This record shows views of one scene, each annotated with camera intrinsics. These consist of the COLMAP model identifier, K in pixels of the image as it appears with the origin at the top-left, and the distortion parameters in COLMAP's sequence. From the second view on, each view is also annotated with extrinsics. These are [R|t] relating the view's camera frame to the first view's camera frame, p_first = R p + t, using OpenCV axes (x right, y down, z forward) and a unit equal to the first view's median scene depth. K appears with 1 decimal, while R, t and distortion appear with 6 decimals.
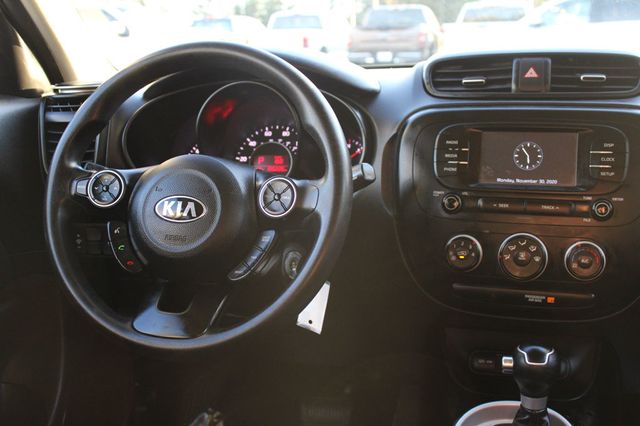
lens RADIAL K [[682.2, 0, 320.0], [0, 682.2, 213.0], [0, 0, 1]] dist [-0.087695, 0.010149]
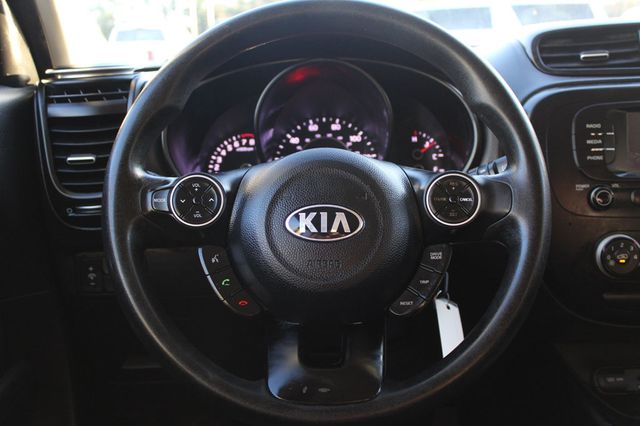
lens RADIAL K [[682.2, 0, 320.0], [0, 682.2, 213.0], [0, 0, 1]] dist [-0.087695, 0.010149]
pose [[0.977945, -0.055558, 0.201340, -0.312058], [0.058037, 0.998294, -0.006422, -0.010655], [-0.200640, 0.017965, 0.979500, 0.256014]]
